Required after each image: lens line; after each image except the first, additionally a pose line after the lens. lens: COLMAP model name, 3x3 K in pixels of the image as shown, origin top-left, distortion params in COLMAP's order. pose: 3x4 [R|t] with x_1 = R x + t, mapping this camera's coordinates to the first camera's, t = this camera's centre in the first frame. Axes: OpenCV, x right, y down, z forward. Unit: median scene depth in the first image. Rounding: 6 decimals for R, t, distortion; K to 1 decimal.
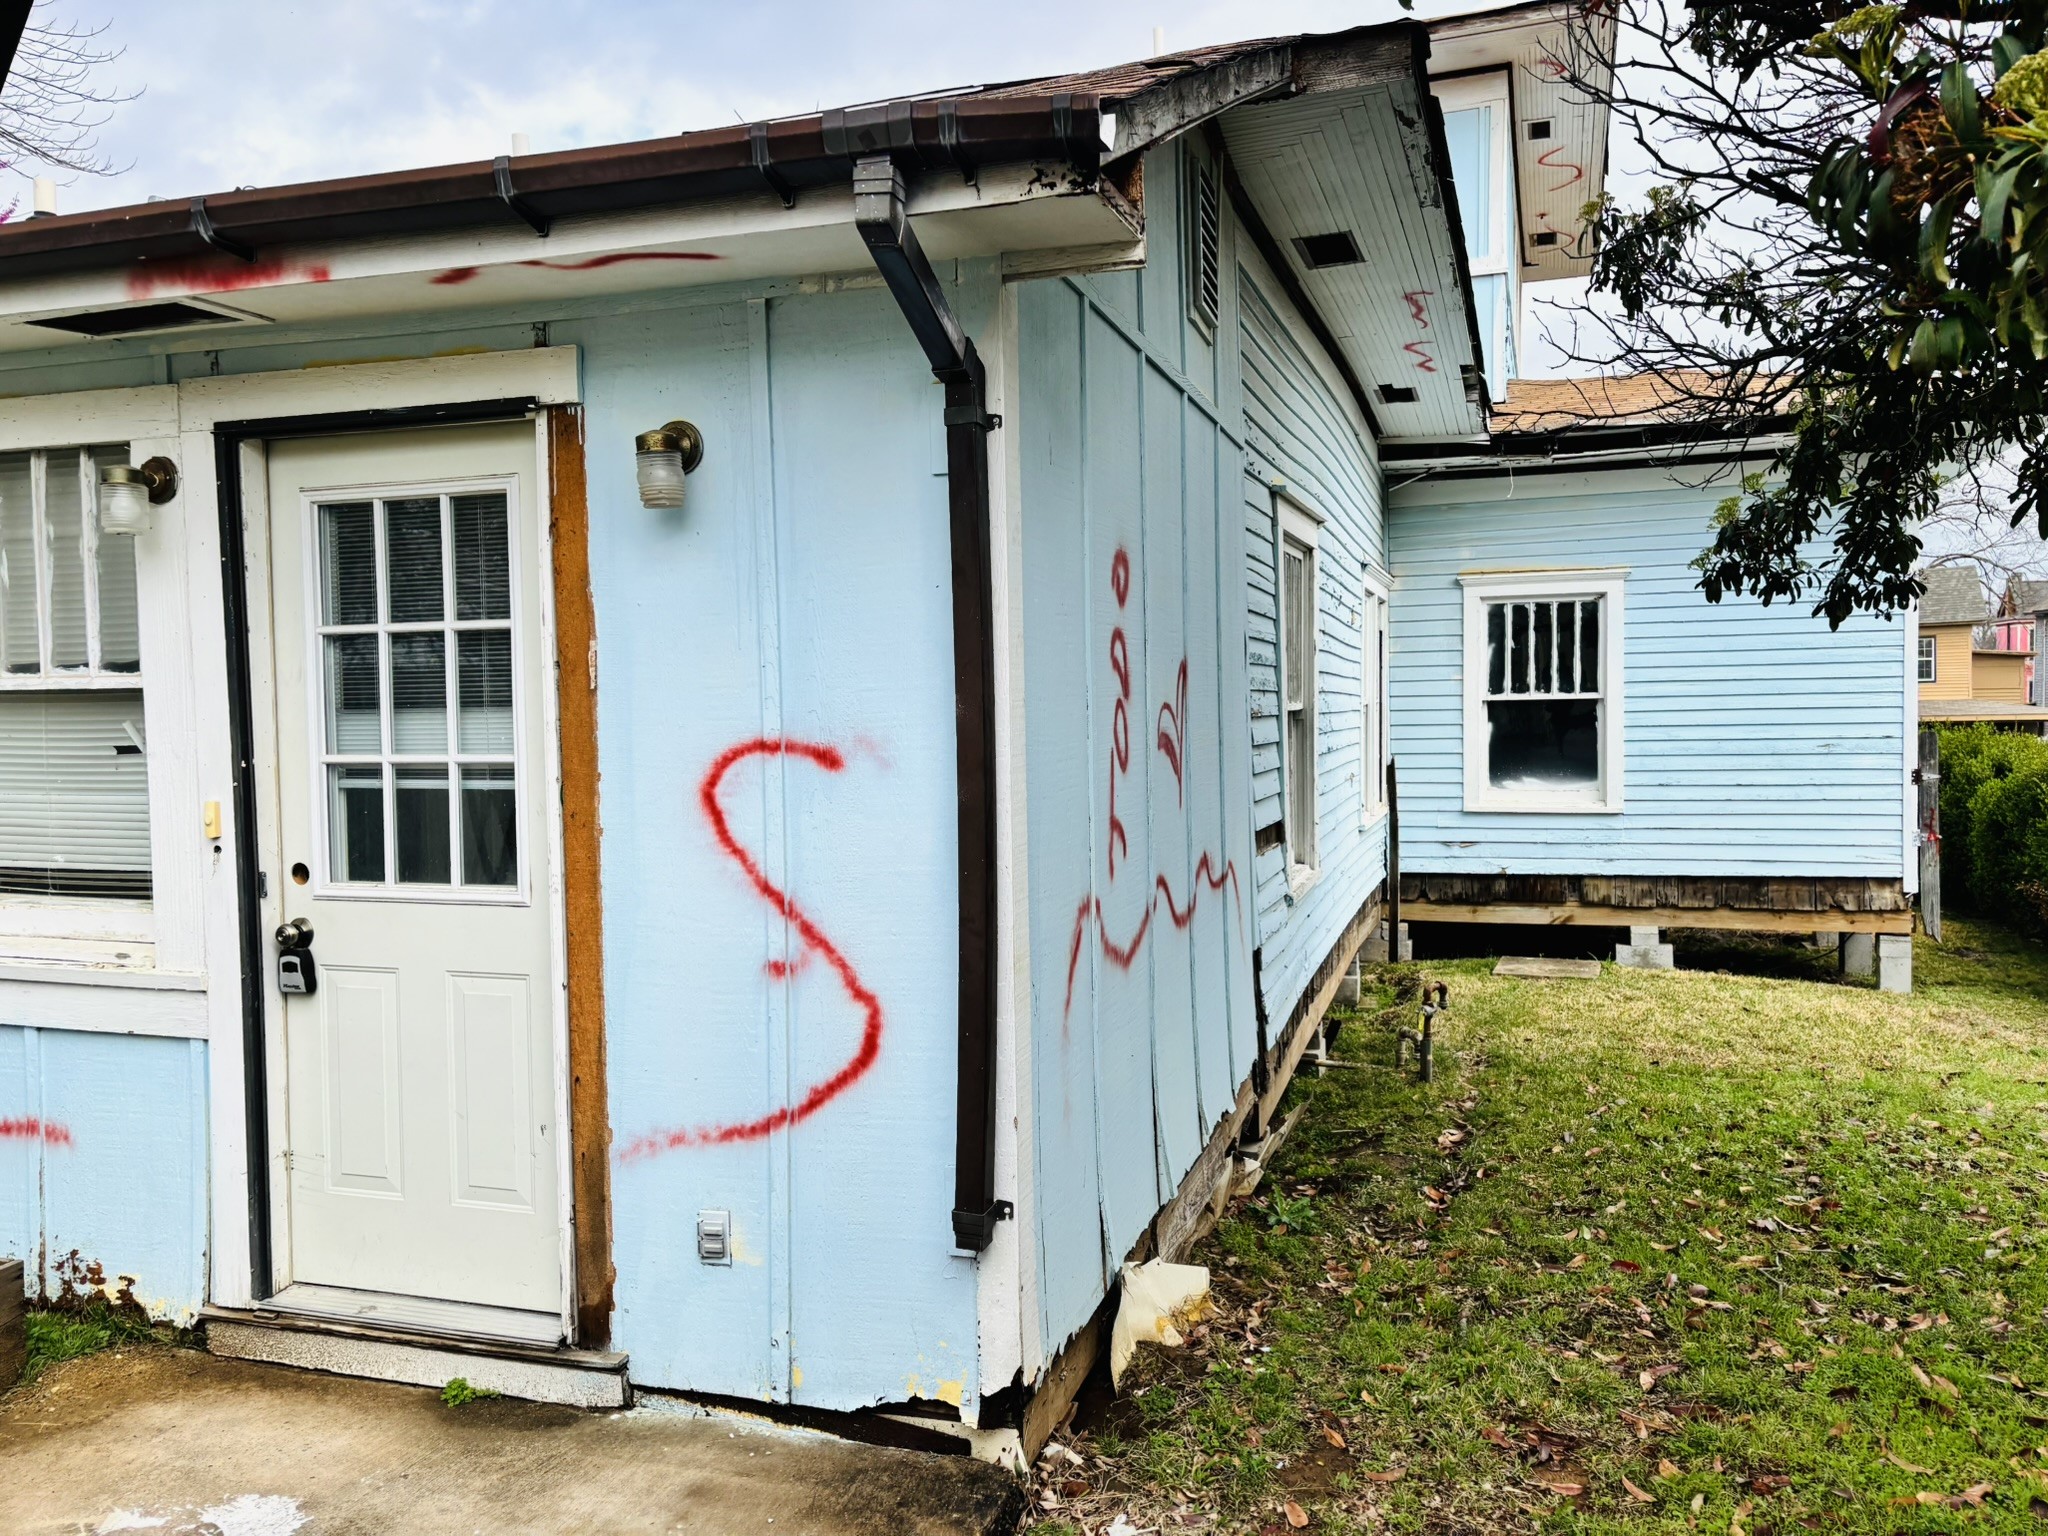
lens RADIAL K [[1543.7, 0, 1028.2], [0, 1543.7, 778.2], [0, 0, 1]] dist [0.063861, -0.073540]
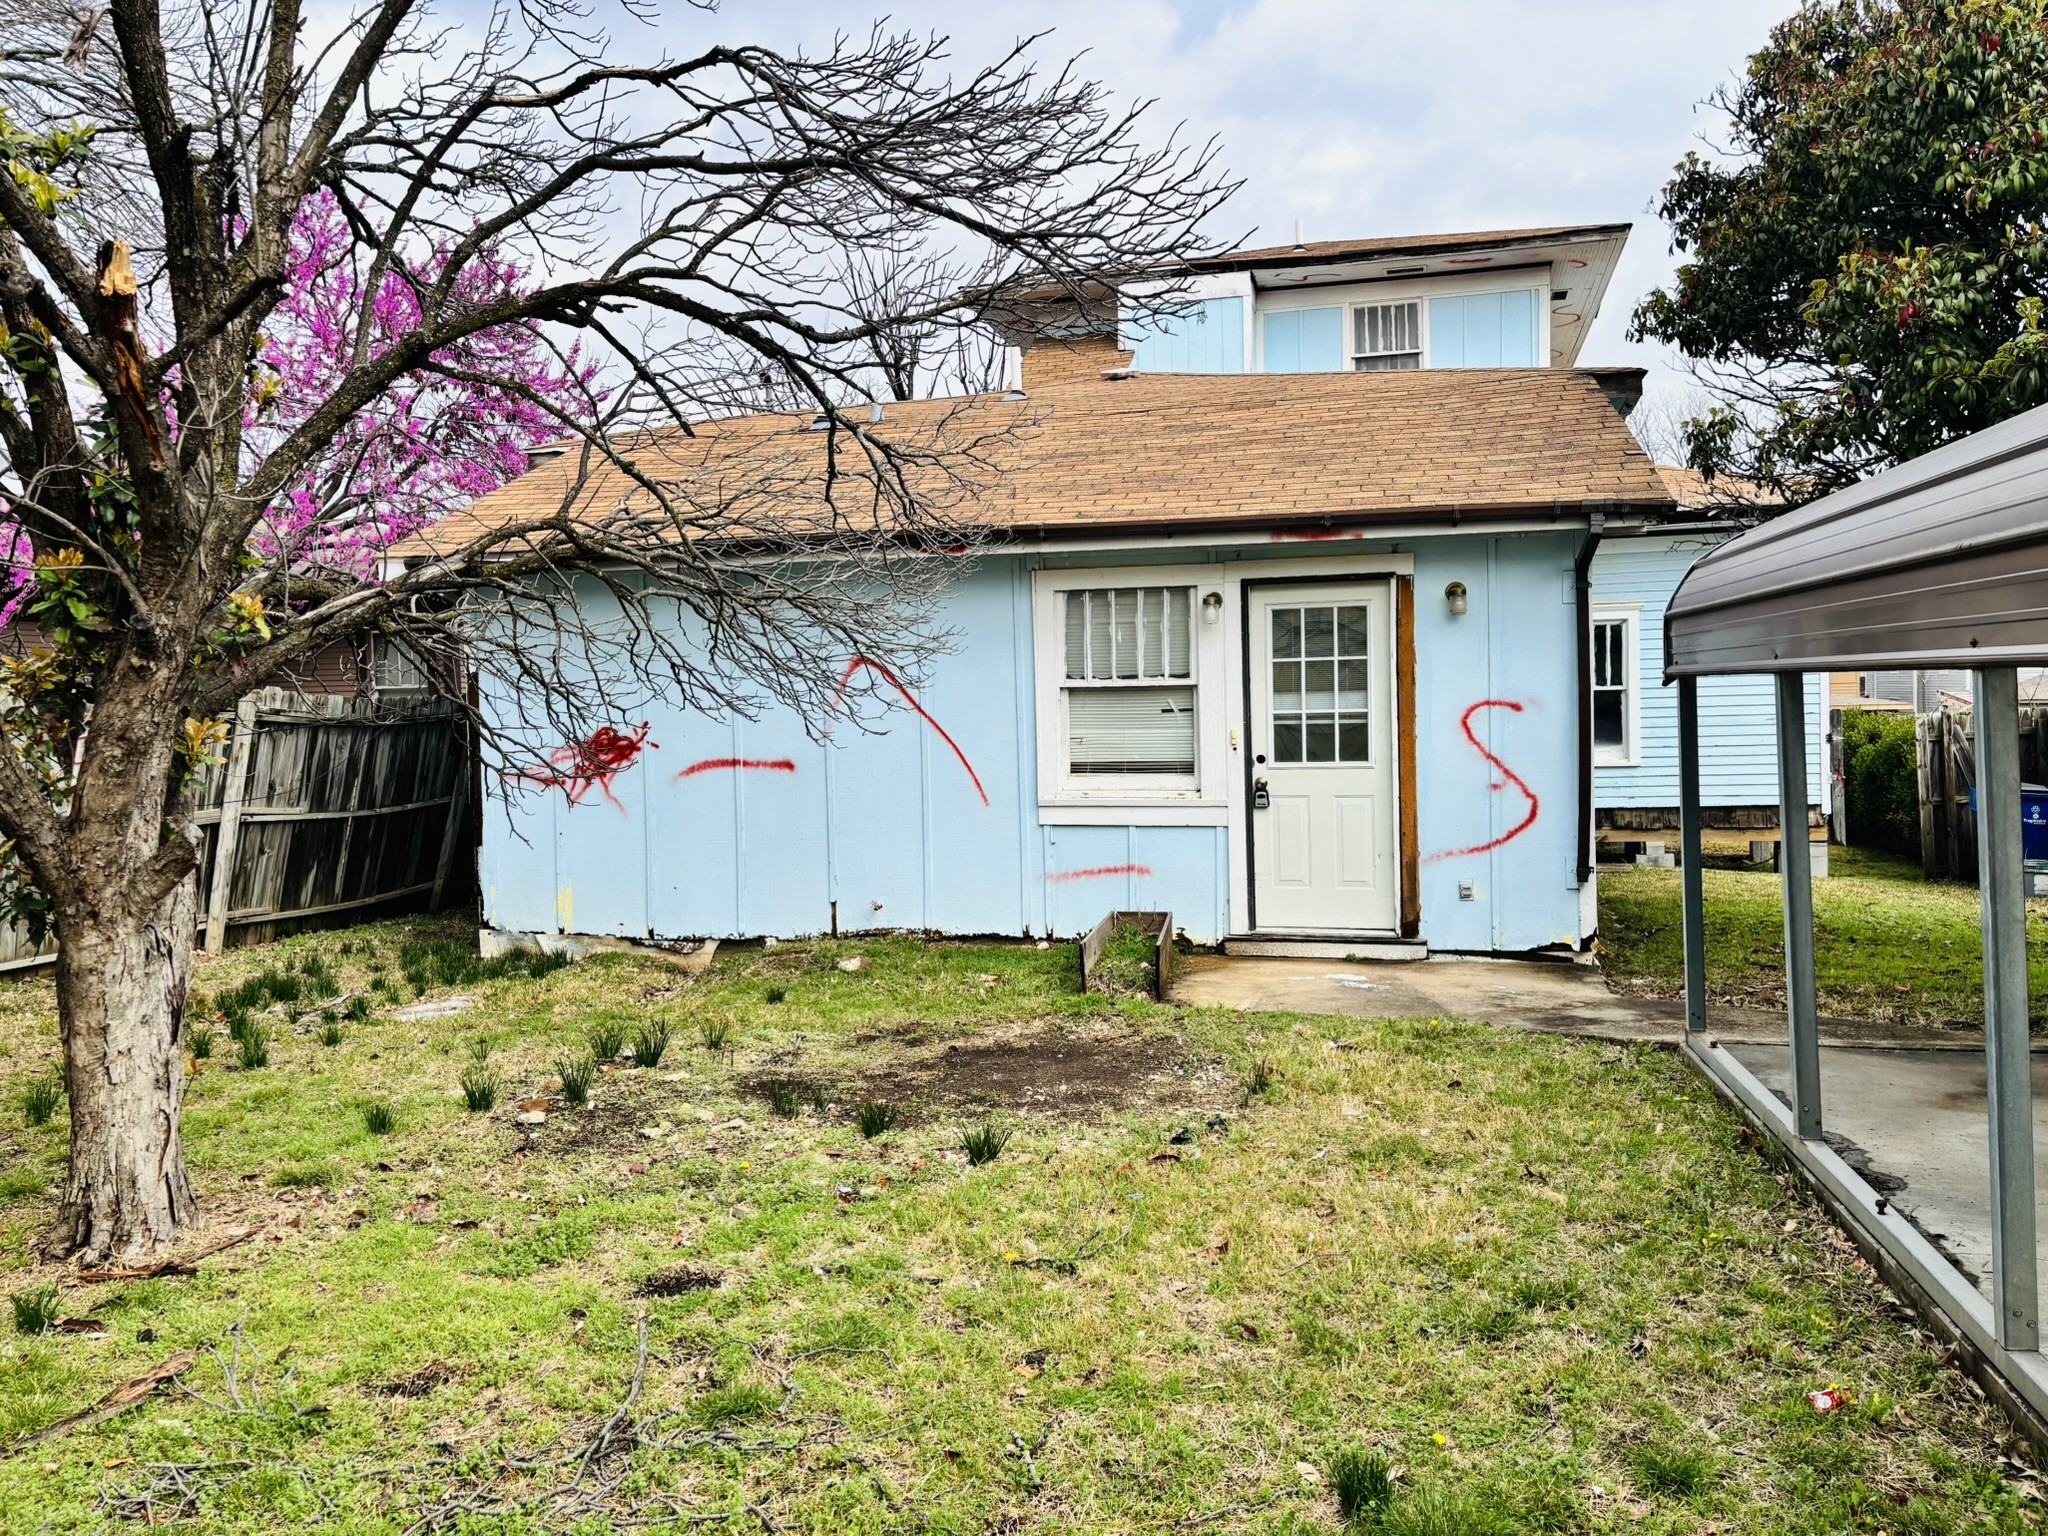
lens RADIAL K [[1543.7, 0, 1013.7], [0, 1543.7, 756.4], [0, 0, 1]] dist [0.063861, -0.073540]
pose [[0.997006, -0.010299, 0.076637, -1.061229], [0.011422, 0.999833, -0.014236, 0.088486], [-0.076477, 0.015069, 0.996957, -1.428739]]
